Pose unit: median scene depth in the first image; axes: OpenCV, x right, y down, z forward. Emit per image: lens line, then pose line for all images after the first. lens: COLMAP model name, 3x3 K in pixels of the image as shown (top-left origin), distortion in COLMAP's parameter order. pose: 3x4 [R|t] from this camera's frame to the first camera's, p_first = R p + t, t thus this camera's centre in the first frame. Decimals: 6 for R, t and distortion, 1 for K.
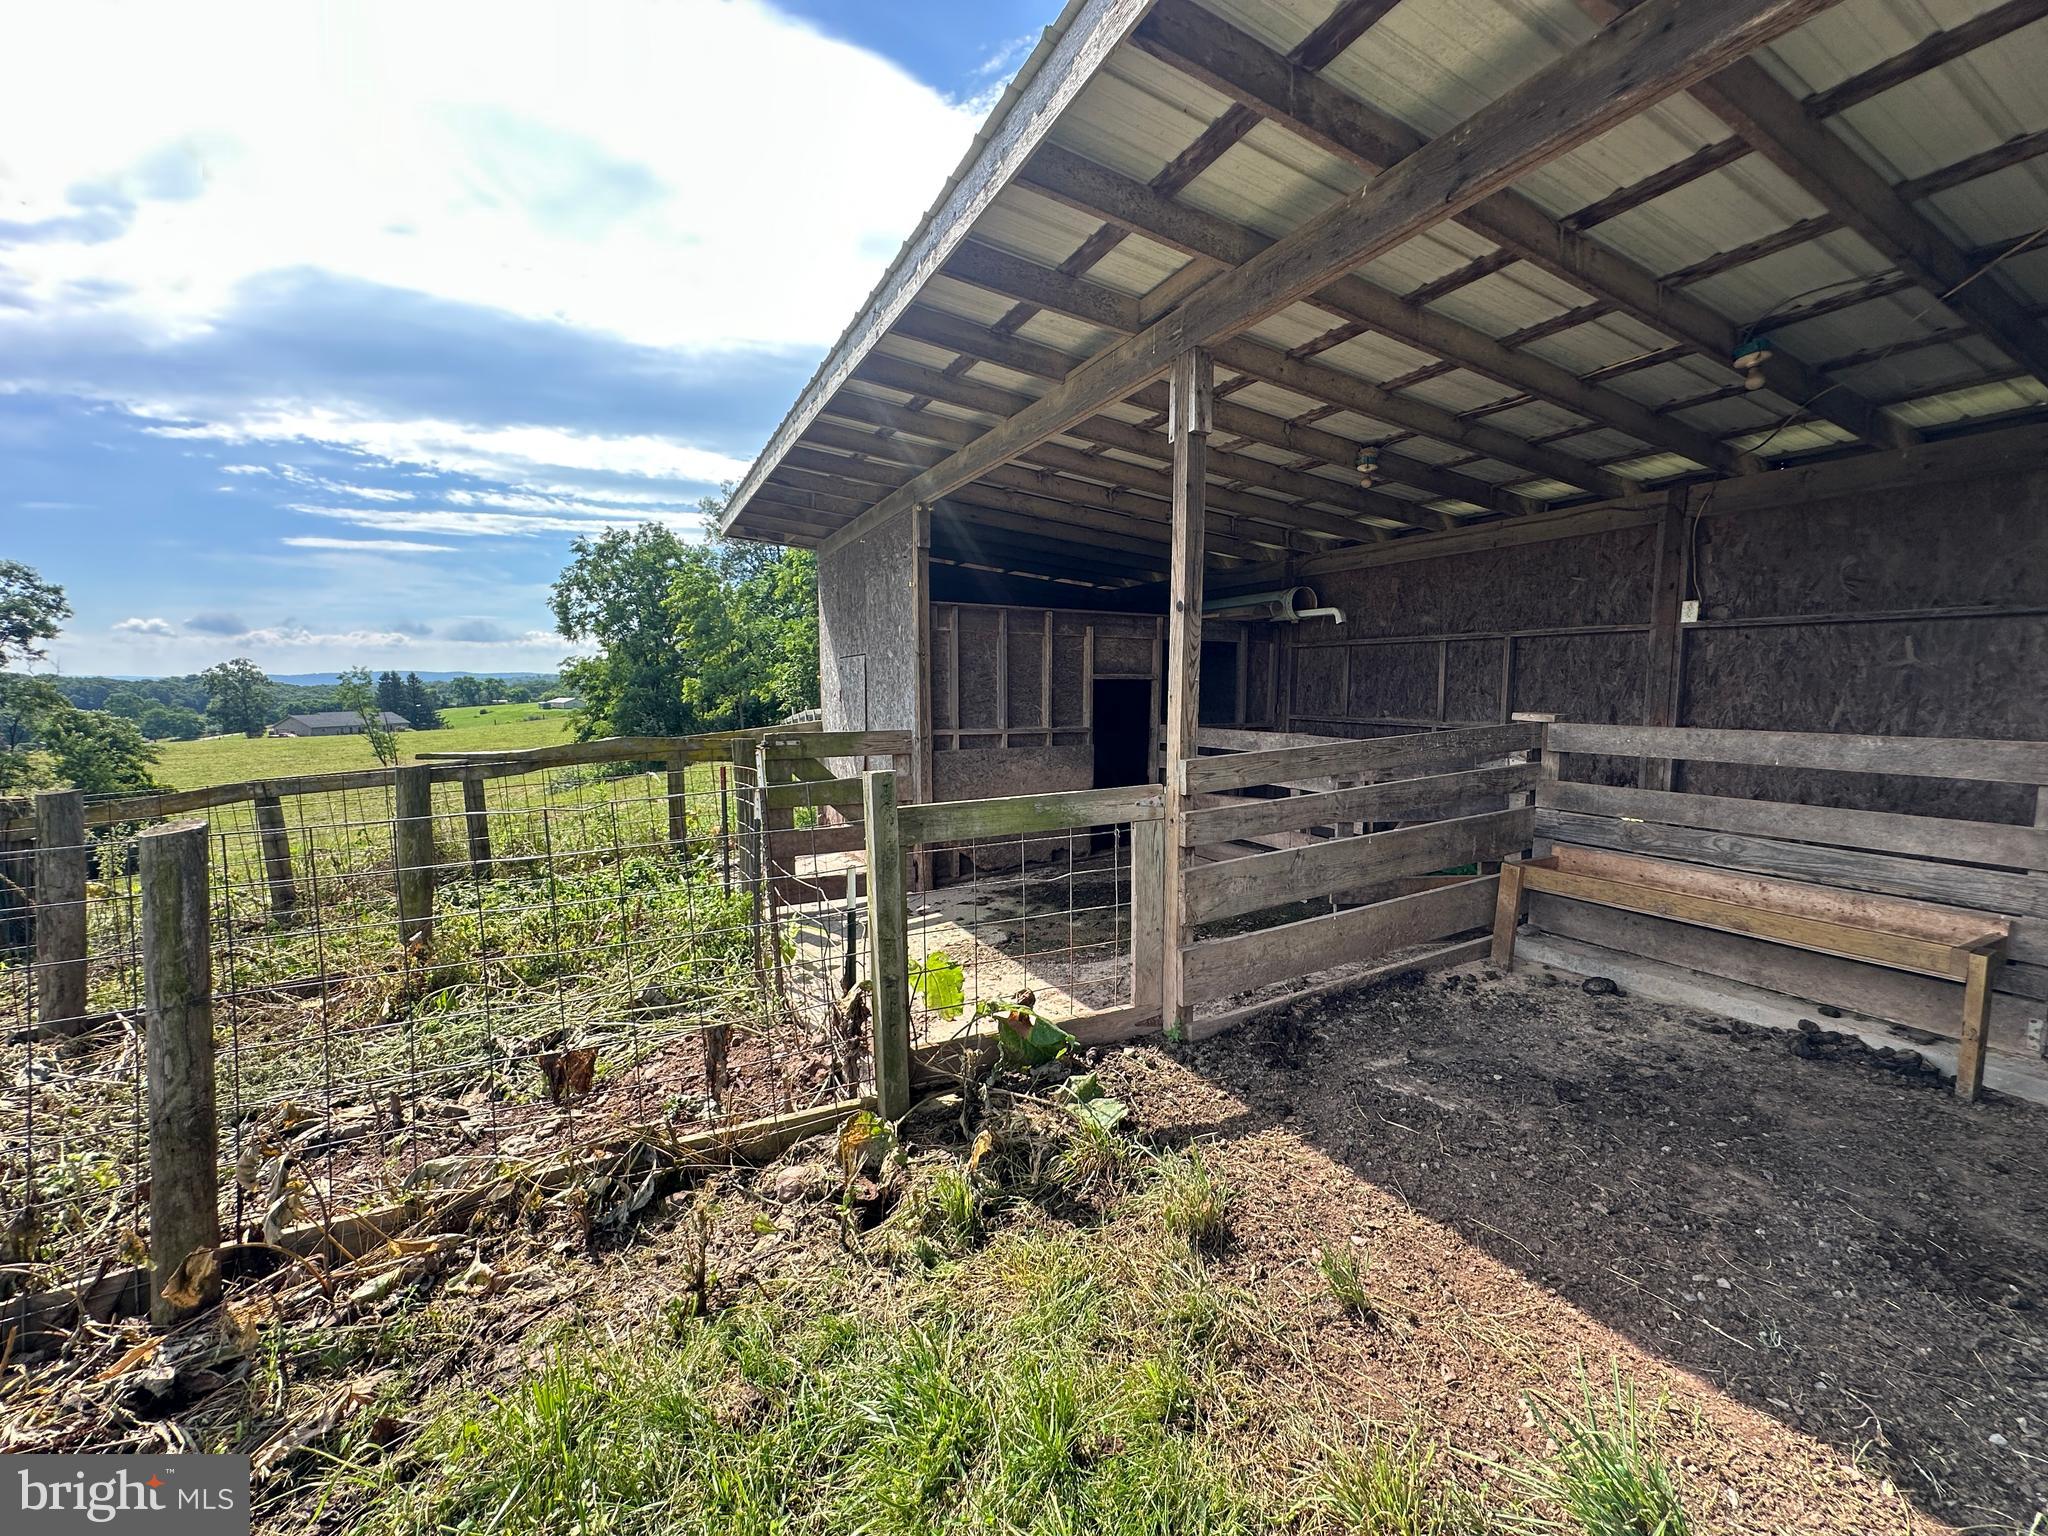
lens RADIAL K [[813.3, 0, 1024.0], [0, 813.3, 768.0], [0, 0, 1]] dist [-0.010156, 0.001825]
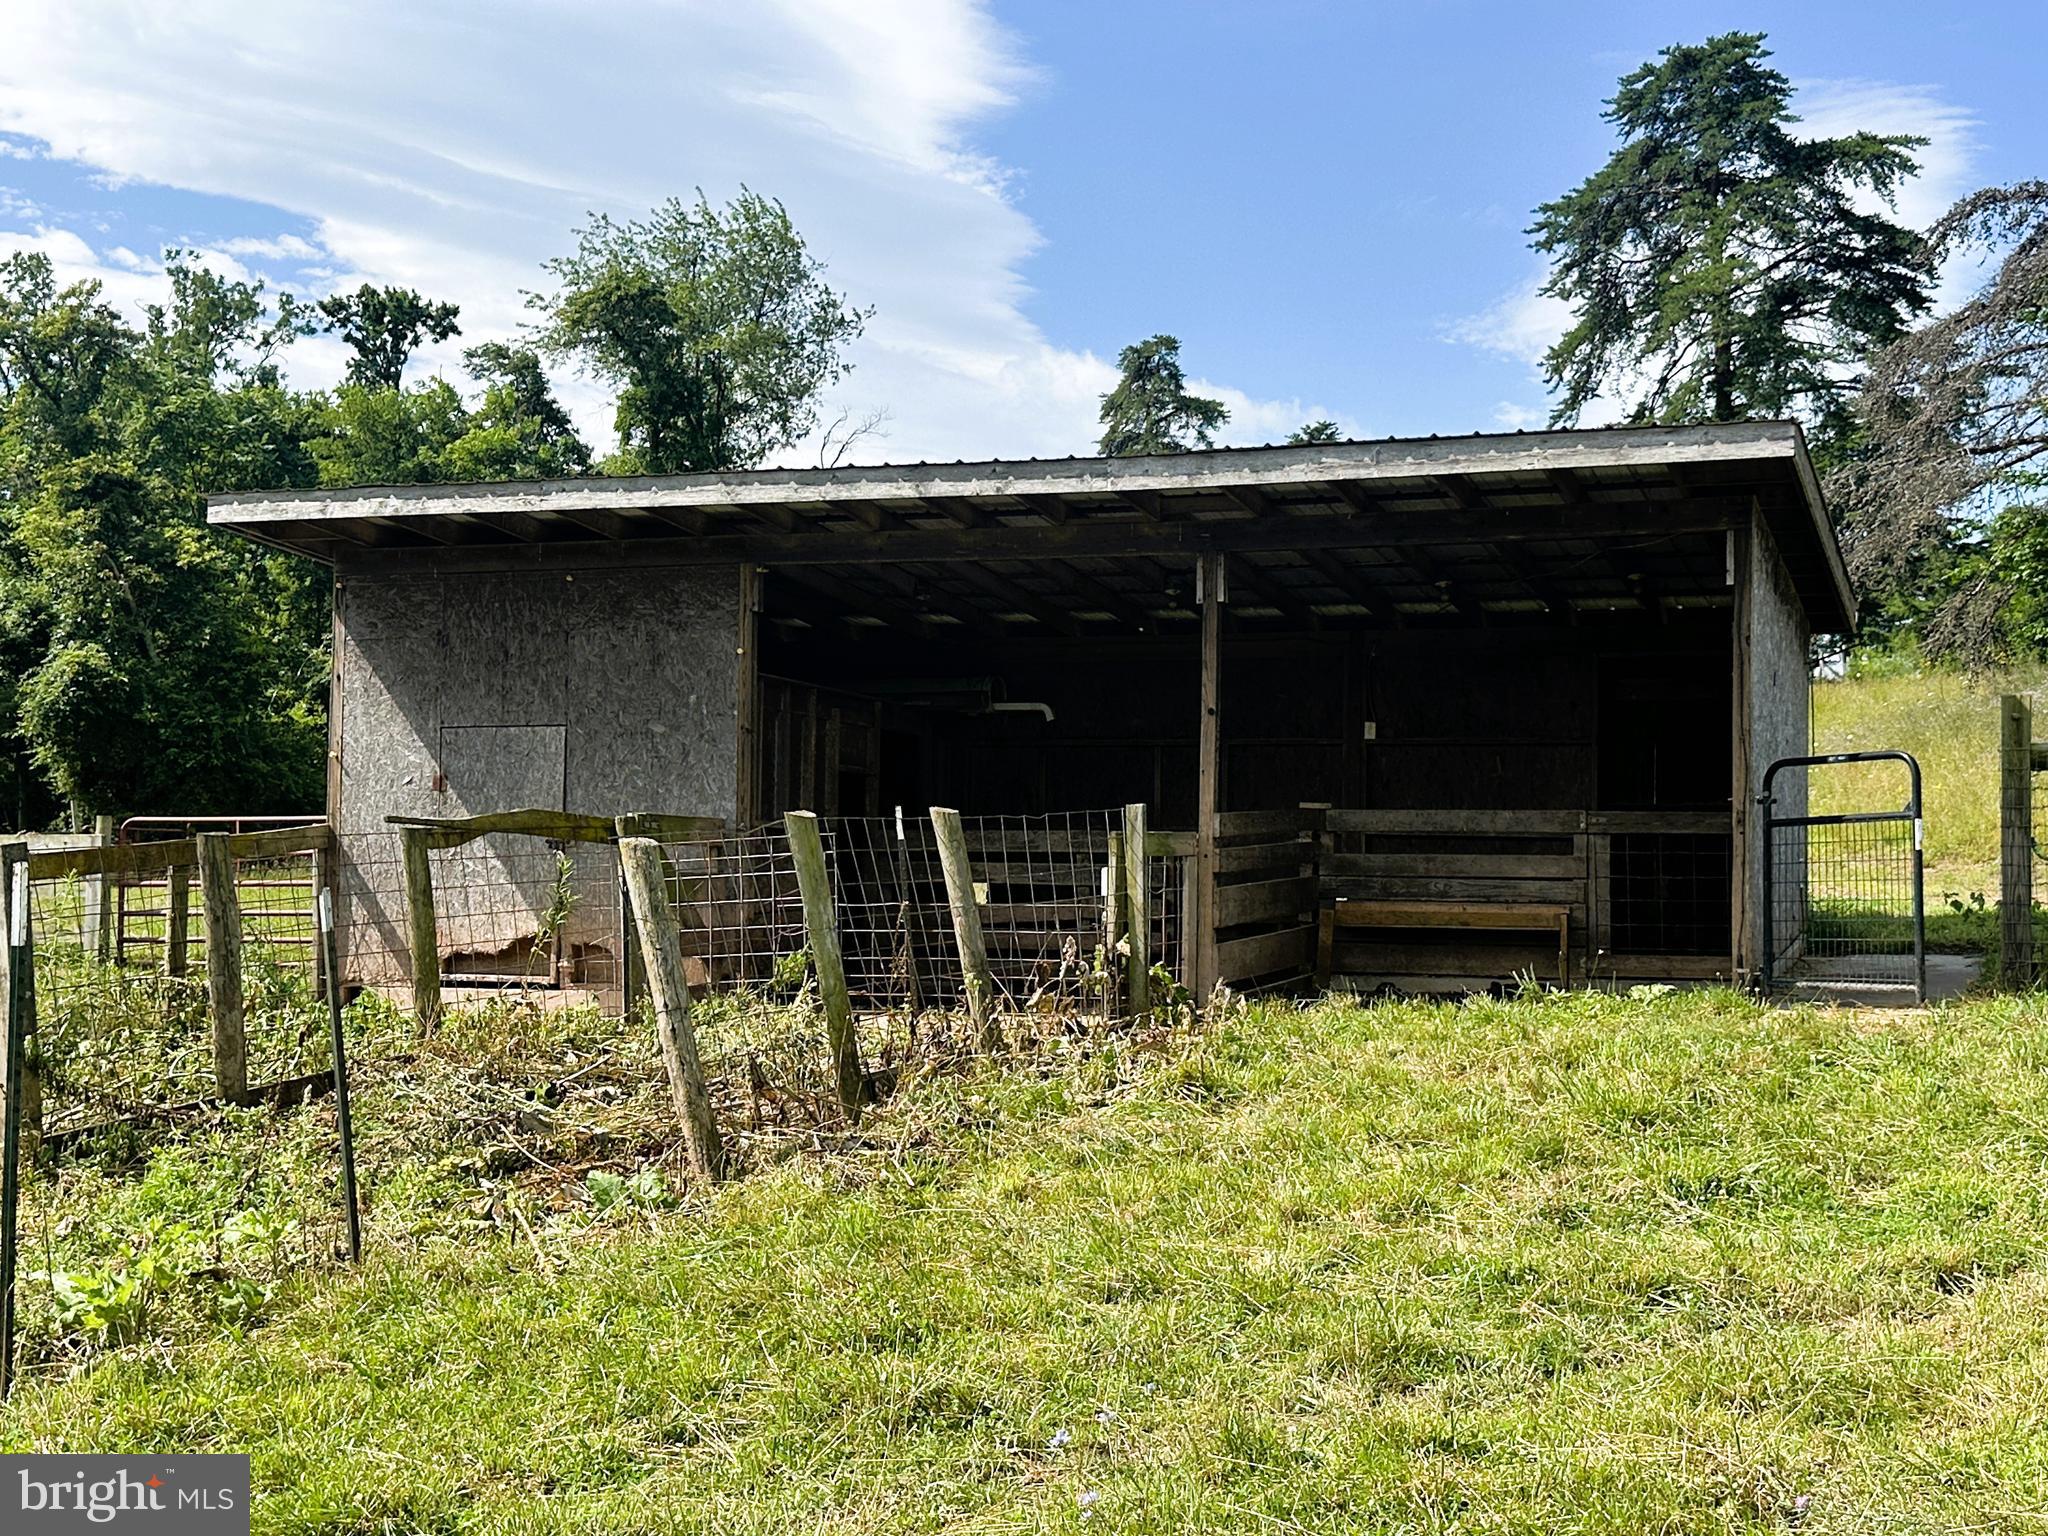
lens RADIAL K [[2693.6, 0, 1024.0], [0, 2693.6, 768.0], [0, 0, 1]] dist [0.182372, 0.000514]
pose [[0.733675, 0.044417, 0.678047, -3.402121], [0.054684, 0.990765, -0.124072, 0.499884], [-0.677296, 0.128107, 0.724471, -2.342576]]
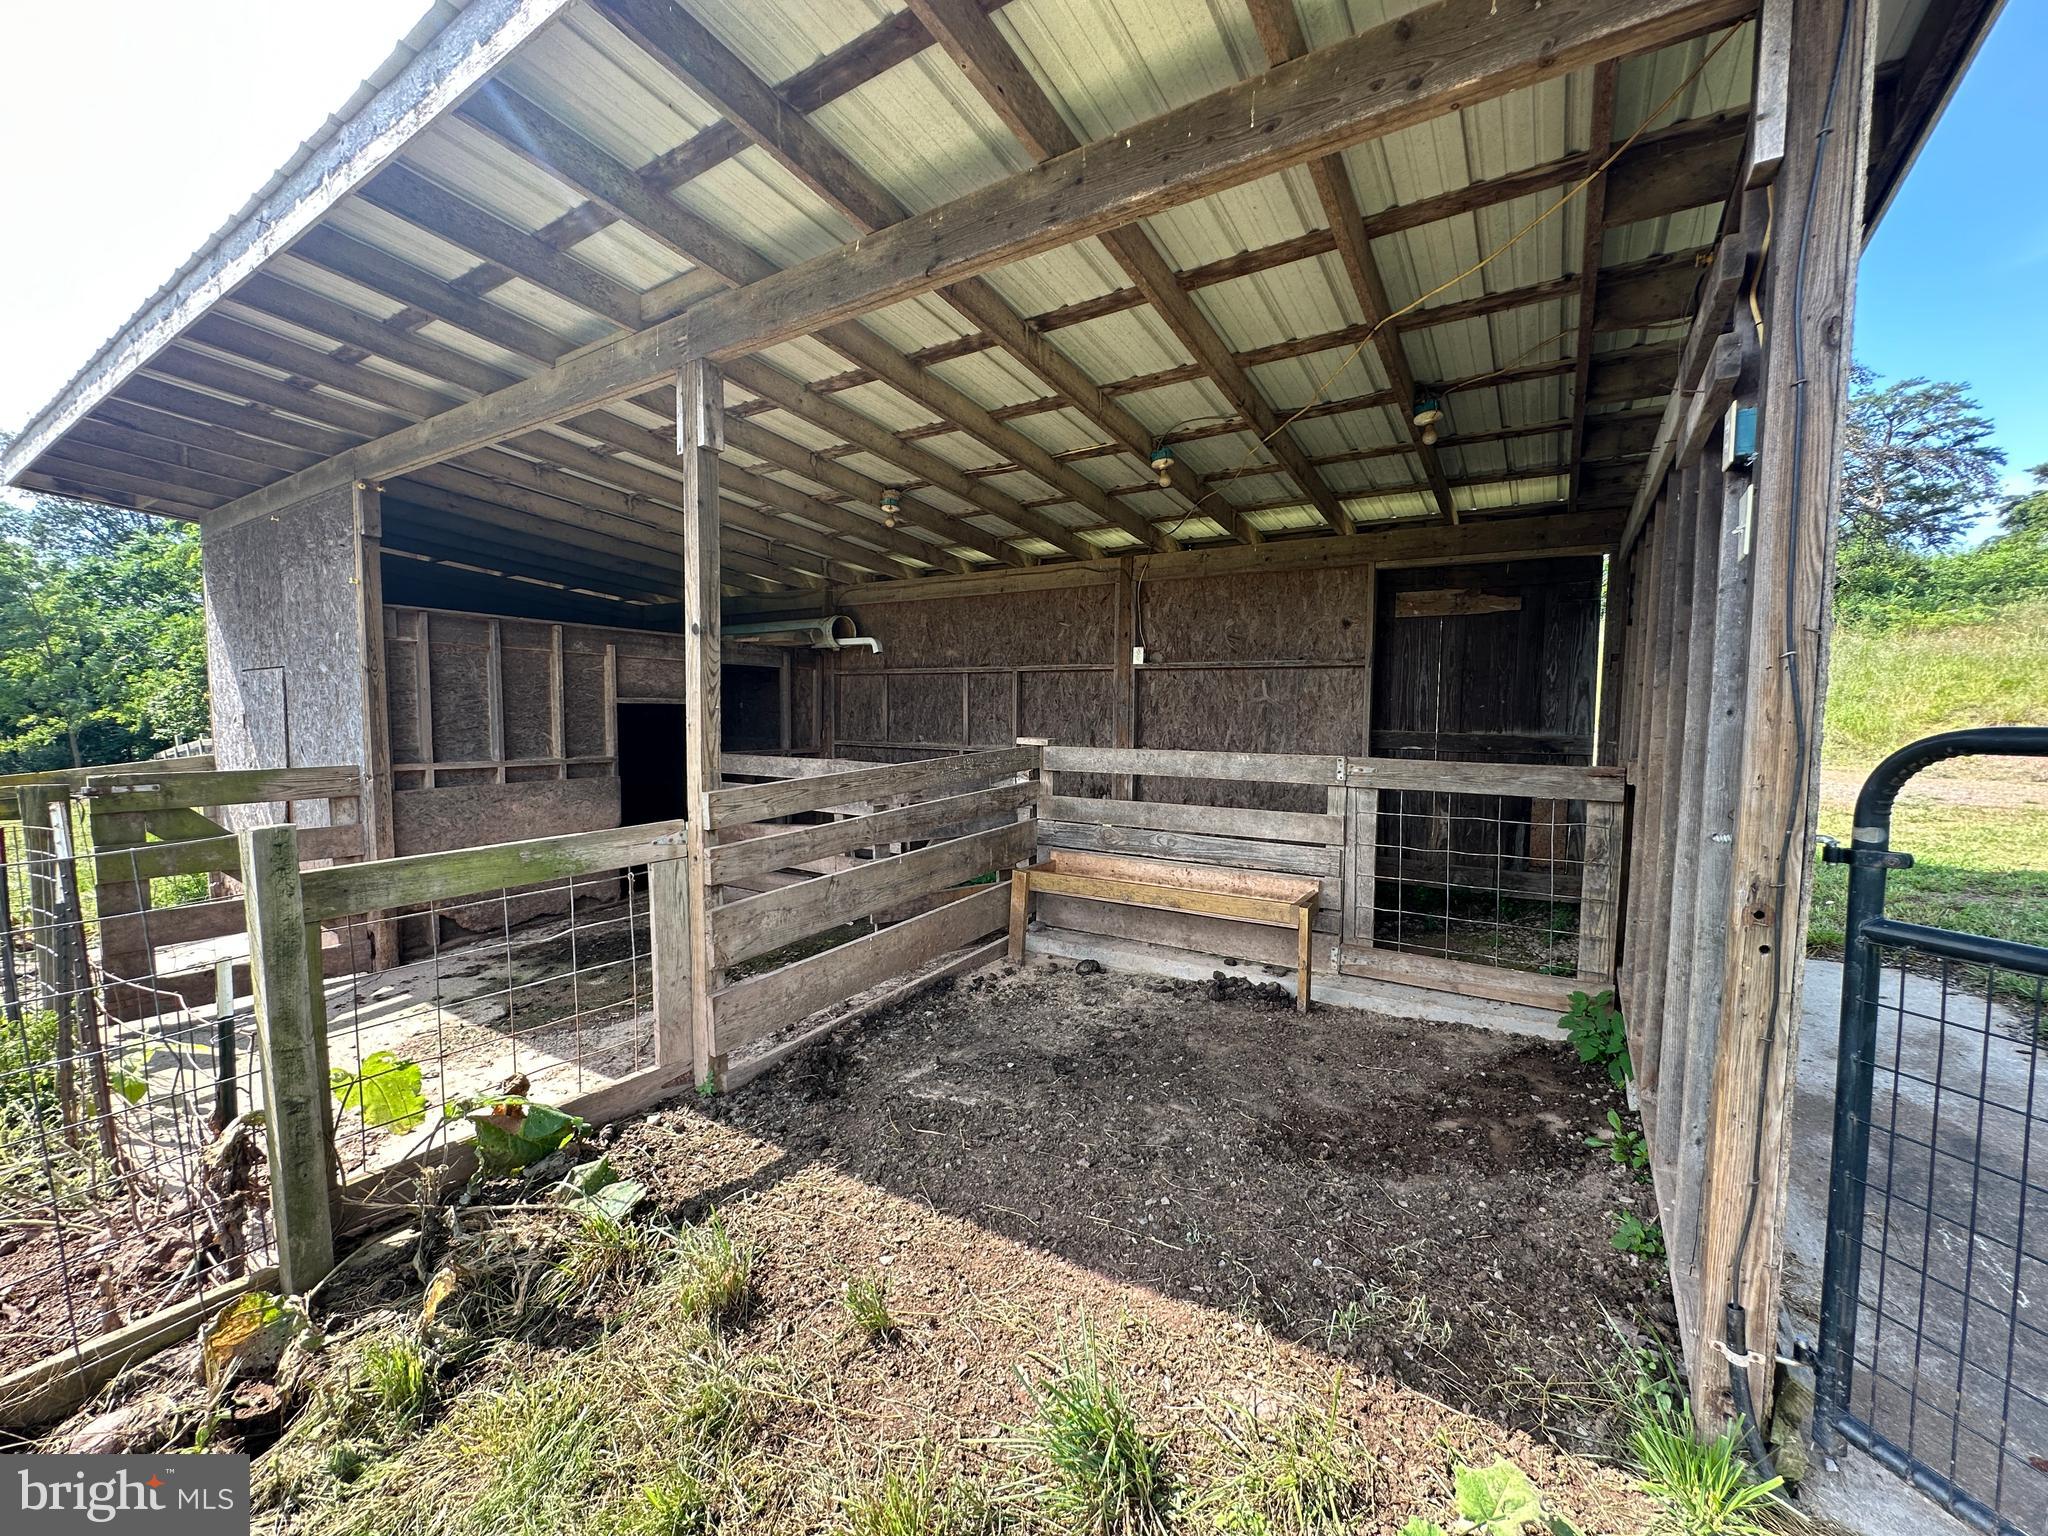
lens RADIAL K [[813.3, 0, 1024.0], [0, 813.3, 768.0], [0, 0, 1]] dist [-0.010156, 0.001825]
pose [[0.863876, -0.027487, 0.502955, 0.043485], [0.042175, 0.998951, -0.017846, -0.005902], [-0.501937, 0.036629, 0.864128, 0.006081]]
